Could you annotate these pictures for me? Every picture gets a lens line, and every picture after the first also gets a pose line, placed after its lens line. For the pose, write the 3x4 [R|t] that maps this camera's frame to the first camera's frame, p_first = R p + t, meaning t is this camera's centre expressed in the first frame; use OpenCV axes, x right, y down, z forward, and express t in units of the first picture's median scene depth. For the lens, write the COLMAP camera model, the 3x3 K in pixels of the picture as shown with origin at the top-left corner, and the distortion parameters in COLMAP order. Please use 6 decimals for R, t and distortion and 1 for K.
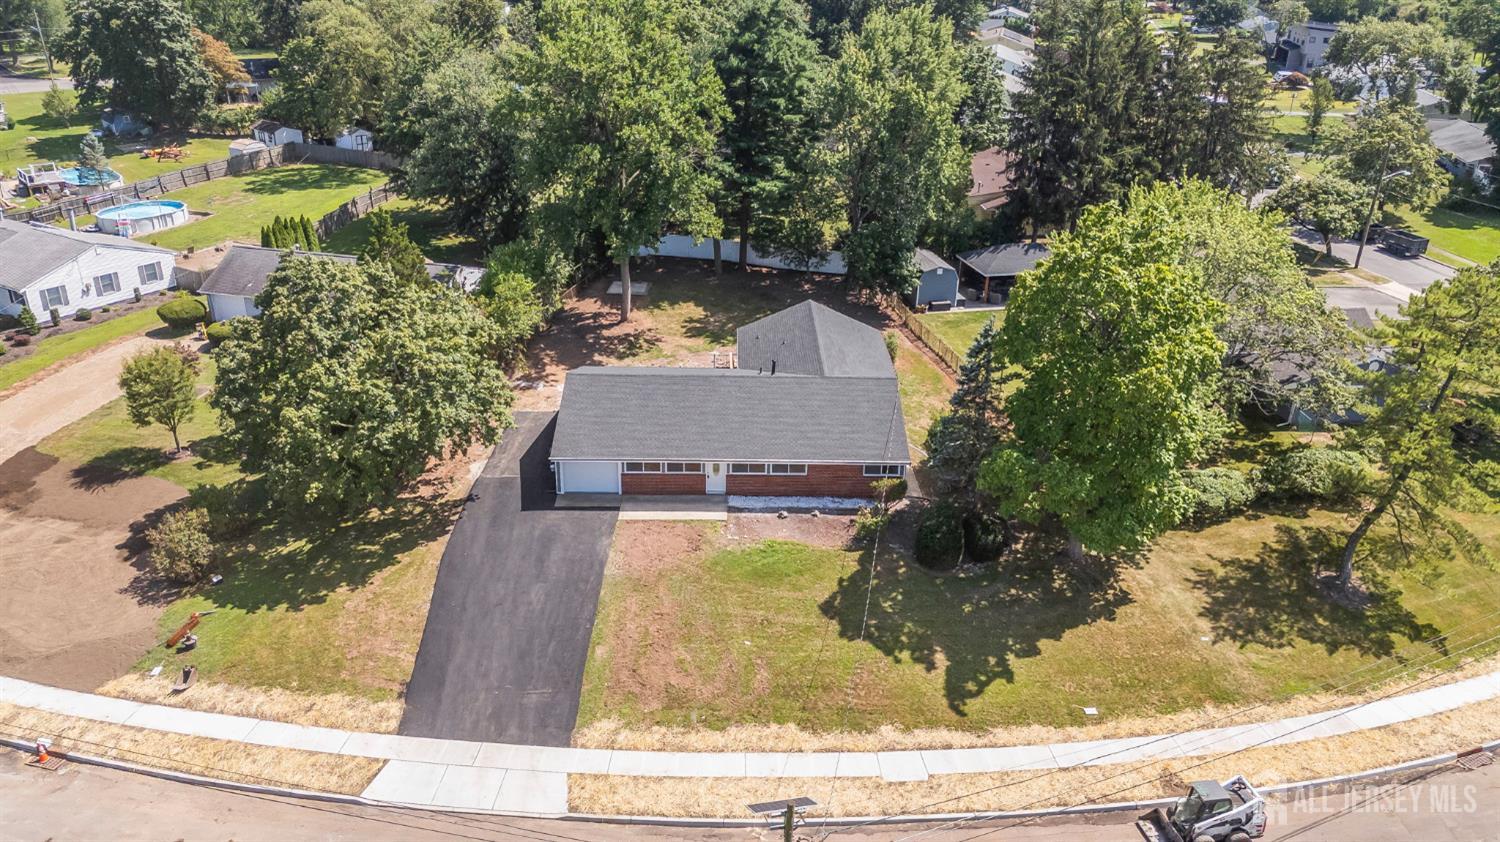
lens RADIAL K [[1104.8, 0, 737.3], [0, 1104.8, 430.5], [0, 0, 1]] dist [0.052171, -0.032683]
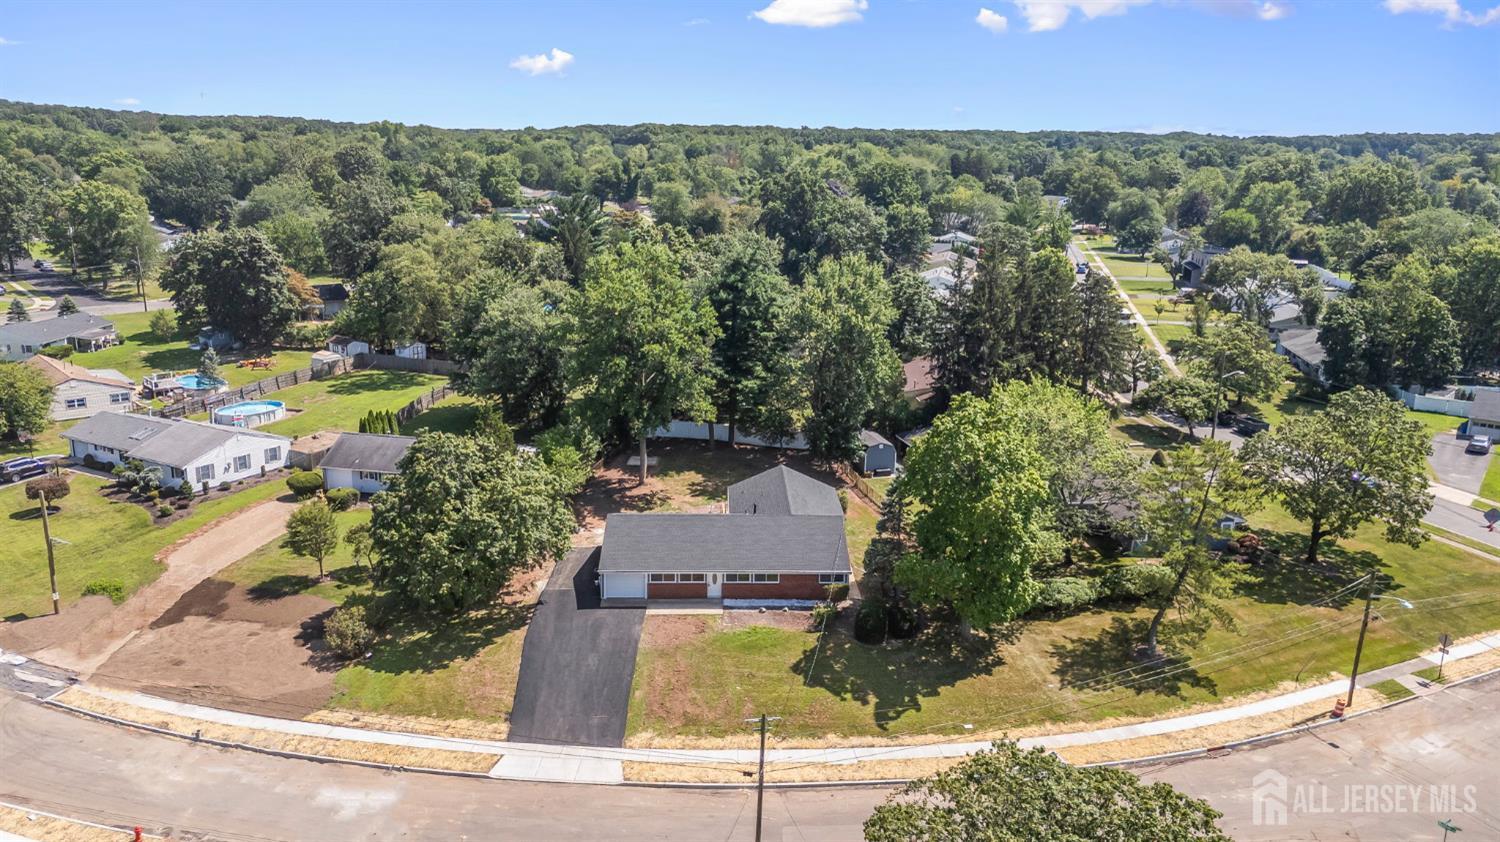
lens RADIAL K [[1104.8, 0, 744.5], [0, 1104.8, 420.1], [0, 0, 1]] dist [0.052171, -0.032683]
pose [[0.999771, -0.007878, 0.019918, -0.006561], [0.011396, 0.983009, -0.183205, 0.080684], [-0.018136, 0.183390, 0.982873, -0.367423]]
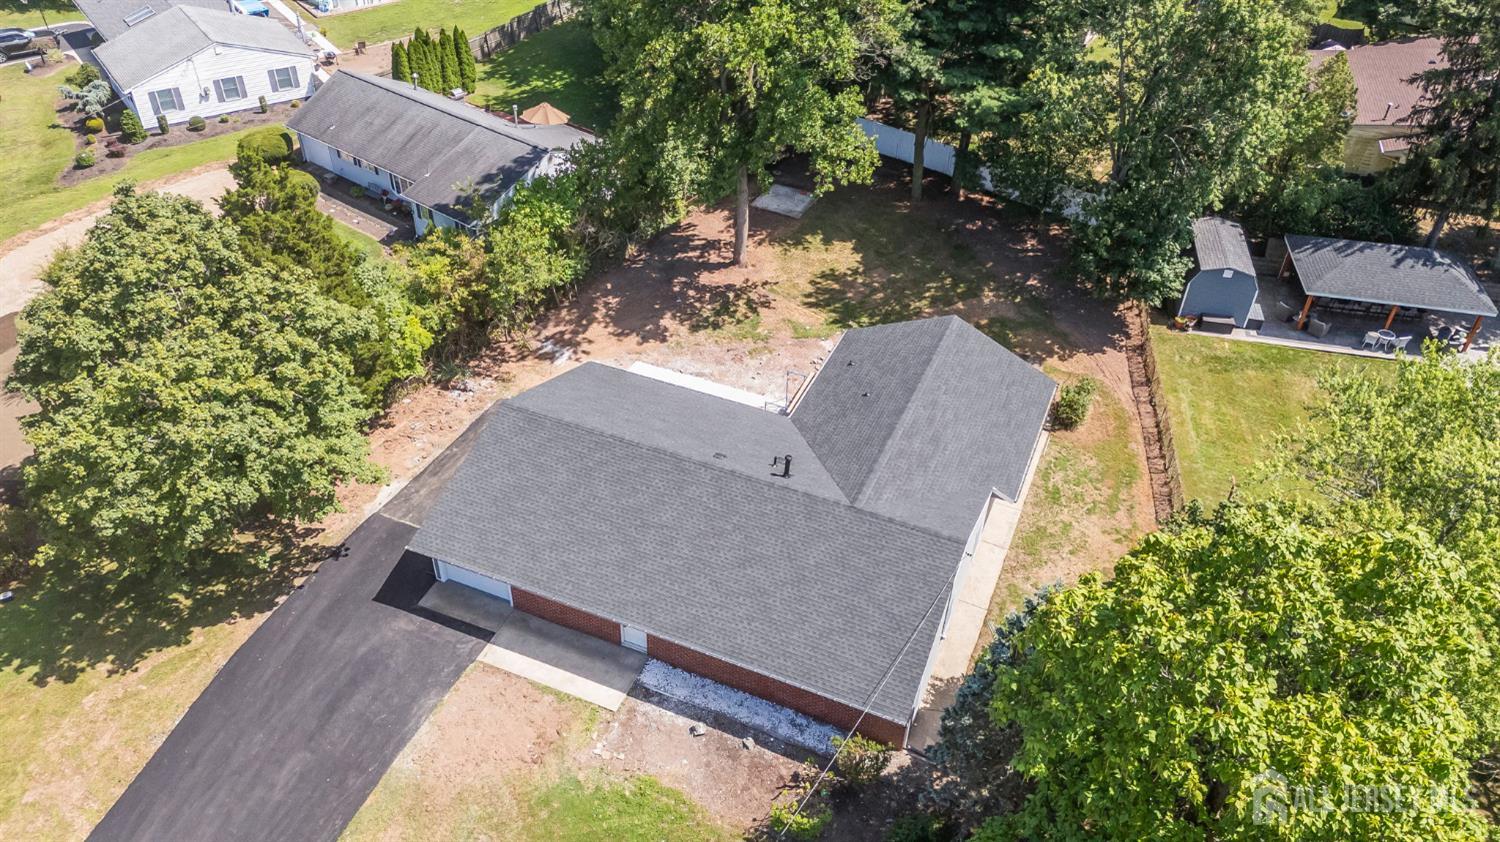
lens RADIAL K [[1104.8, 0, 743.5], [0, 1104.8, 408.7], [0, 0, 1]] dist [0.052171, -0.032683]
pose [[0.915527, 0.248910, -0.315998, 0.187281], [-0.175185, 0.953871, 0.243804, -0.221897], [0.362107, -0.167851, 0.916900, 0.373411]]
